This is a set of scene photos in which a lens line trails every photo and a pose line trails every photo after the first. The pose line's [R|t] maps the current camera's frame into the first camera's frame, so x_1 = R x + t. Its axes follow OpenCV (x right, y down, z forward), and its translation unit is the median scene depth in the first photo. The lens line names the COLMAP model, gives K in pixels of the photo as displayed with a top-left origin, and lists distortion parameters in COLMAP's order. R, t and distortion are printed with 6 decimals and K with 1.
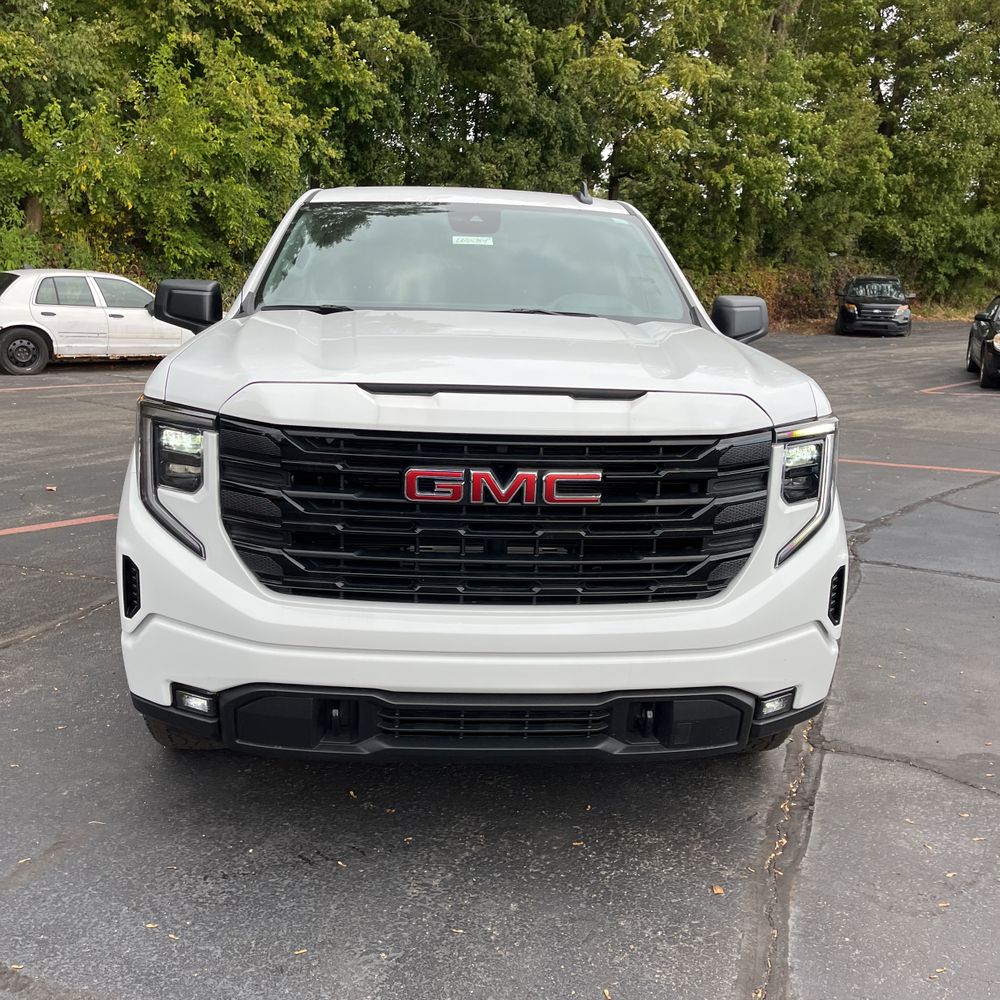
lens RADIAL K [[1010.3, 0, 500.5], [0, 1010.3, 496.4], [0, 0, 1]] dist [0.035542, 0.000000]
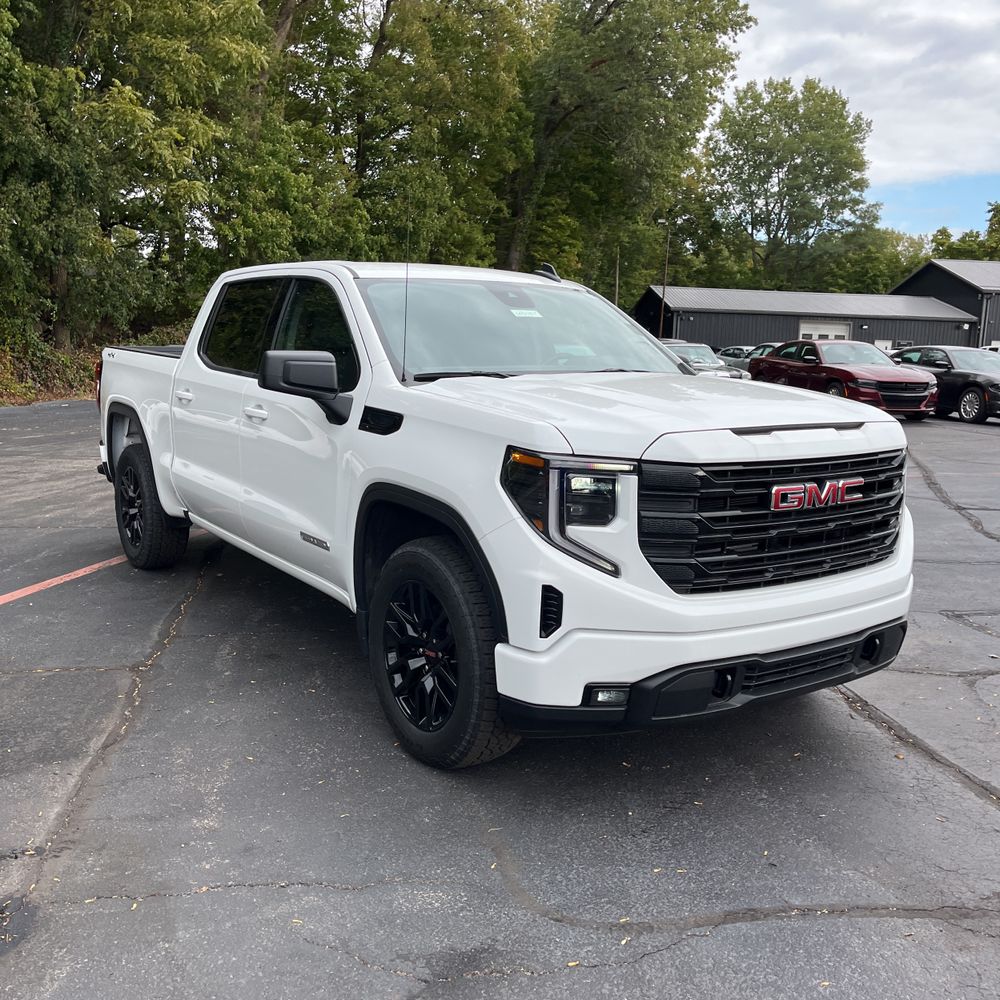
lens RADIAL K [[1010.3, 0, 510.0], [0, 1010.3, 494.4], [0, 0, 1]] dist [0.035542, 0.000000]
pose [[0.857932, -0.093730, 0.505141, -0.735265], [0.117271, 0.992988, -0.014923, -0.026254], [-0.500201, 0.072042, 0.862908, -0.010506]]
